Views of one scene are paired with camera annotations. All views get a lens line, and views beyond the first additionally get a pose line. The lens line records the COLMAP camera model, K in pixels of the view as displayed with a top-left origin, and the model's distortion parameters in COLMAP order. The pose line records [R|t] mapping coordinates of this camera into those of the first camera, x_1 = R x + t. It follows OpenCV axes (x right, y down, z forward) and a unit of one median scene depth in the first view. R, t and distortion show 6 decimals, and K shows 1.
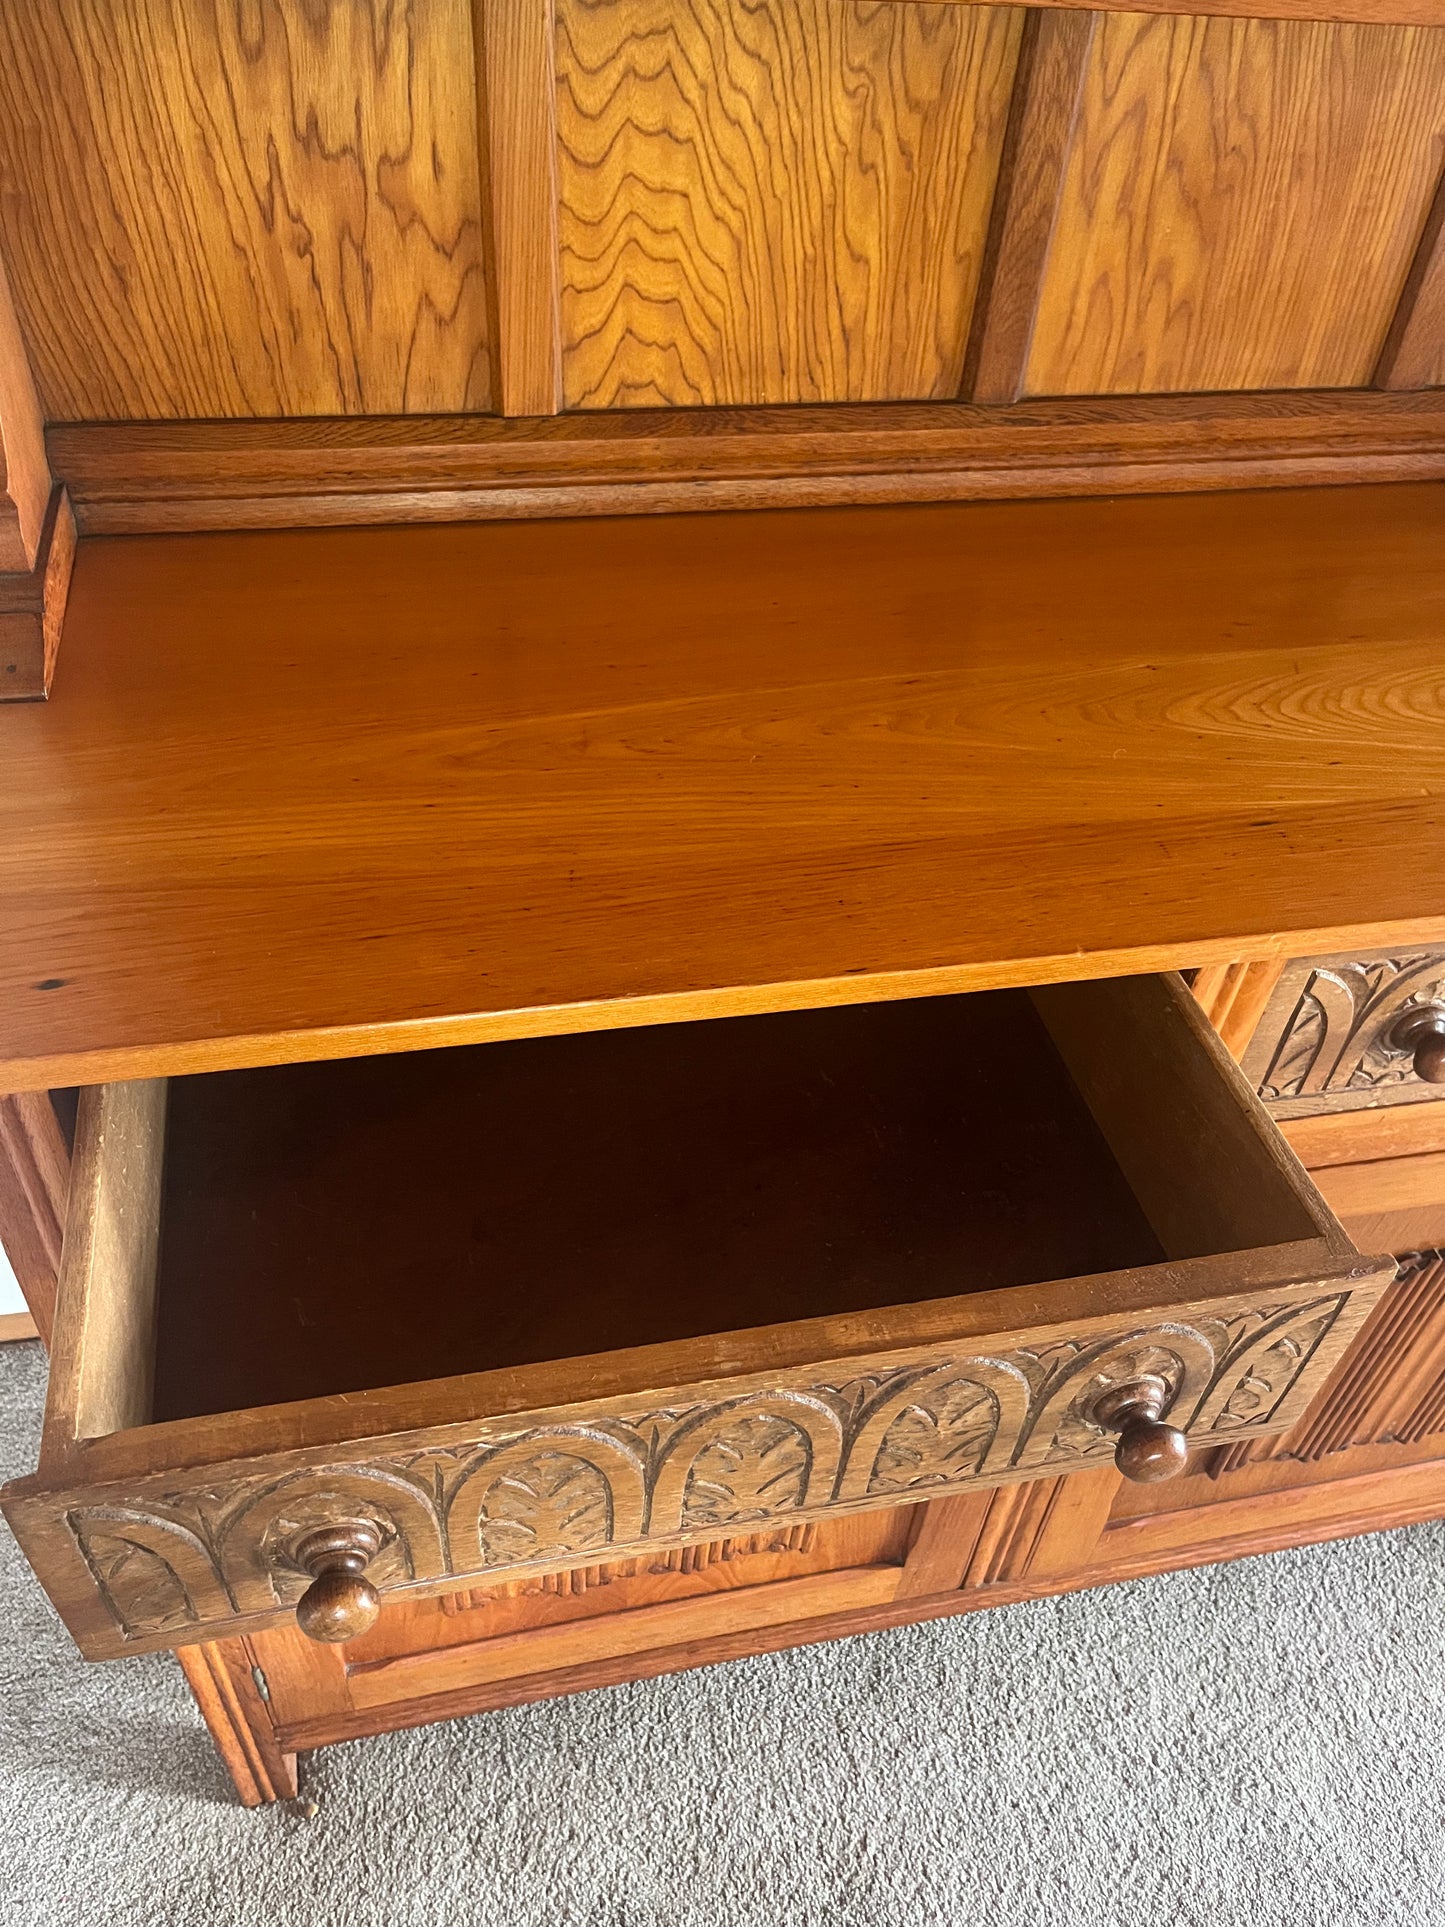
lens RADIAL K [[1458.2, 0, 708.0], [0, 1458.2, 970.5], [0, 0, 1]] dist [0.053990, -0.074789]
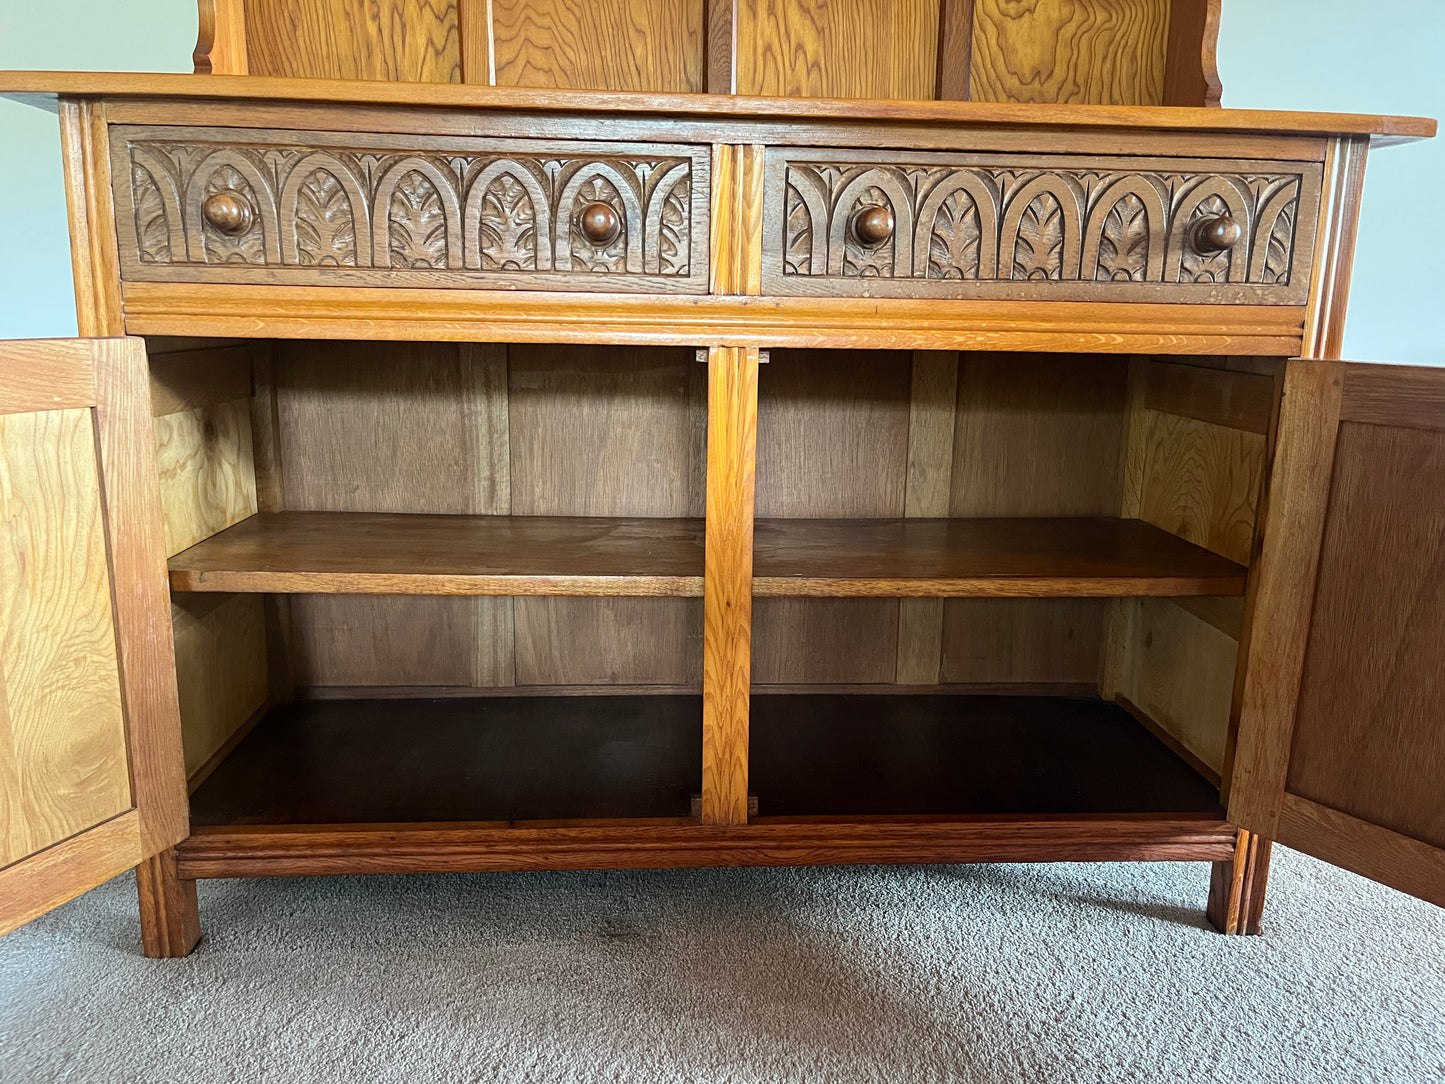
lens RADIAL K [[1093.5, 0, 727.1], [0, 1093.5, 547.0], [0, 0, 1]] dist [0.053990, -0.074789]
pose [[0.988321, -0.007230, -0.152214, 0.474432], [-0.071277, 0.860935, -0.503697, 0.956821], [0.134688, 0.508664, 0.850365, 0.062612]]
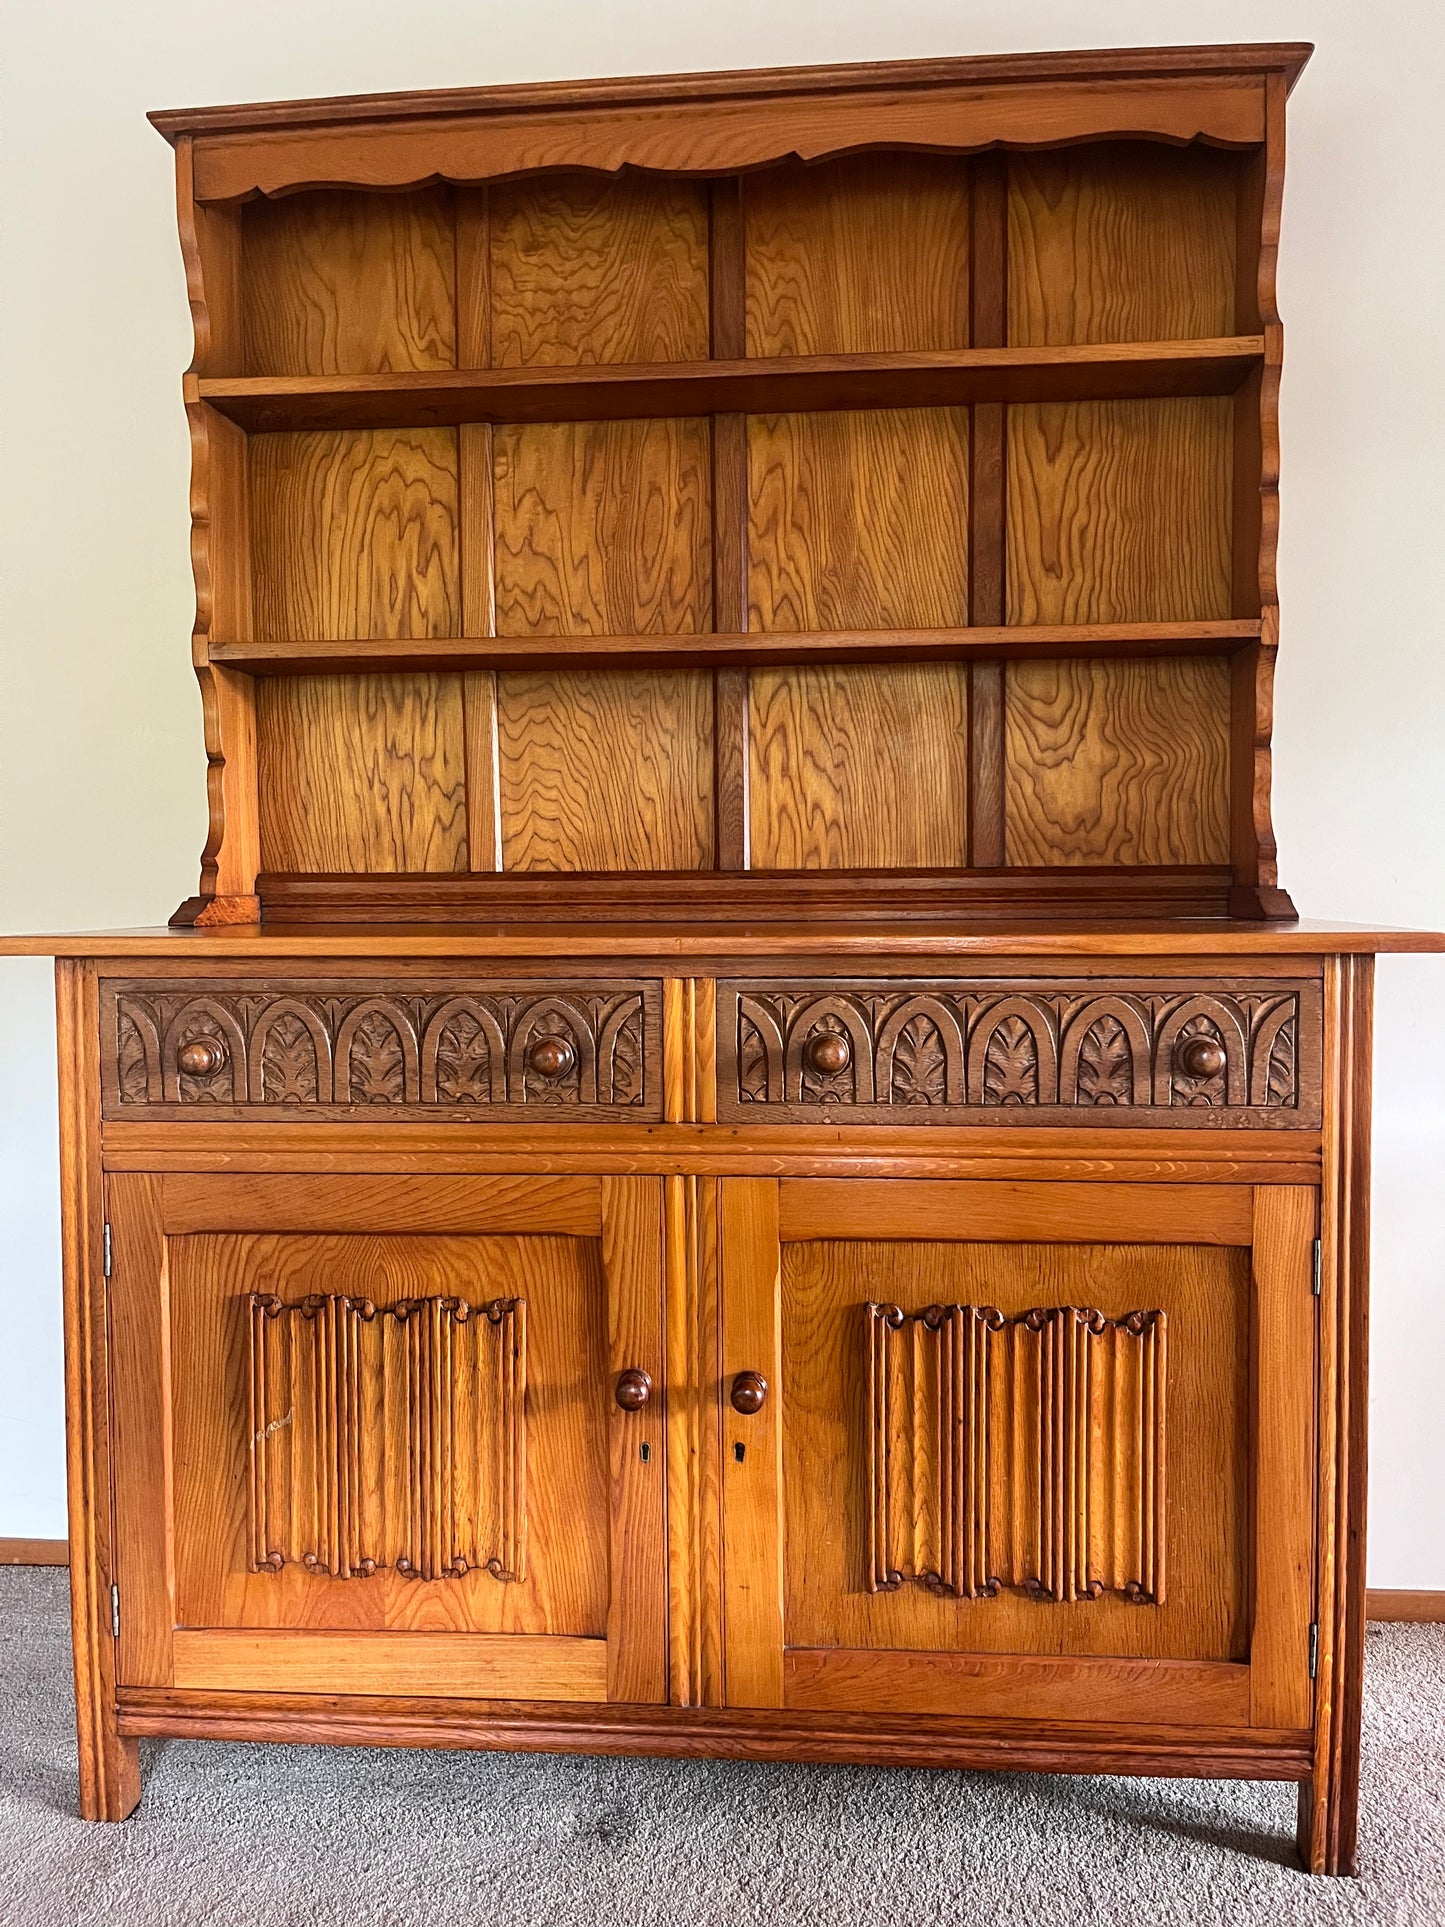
lens RADIAL K [[1458.2, 0, 725.0], [0, 1458.2, 962.3], [0, 0, 1]] dist [0.053990, -0.074789]
pose [[0.954063, -0.051006, -0.295231, 0.804993], [-0.151886, 0.767048, -0.623352, 0.941192], [0.258251, 0.639559, 0.724066, -0.277617]]
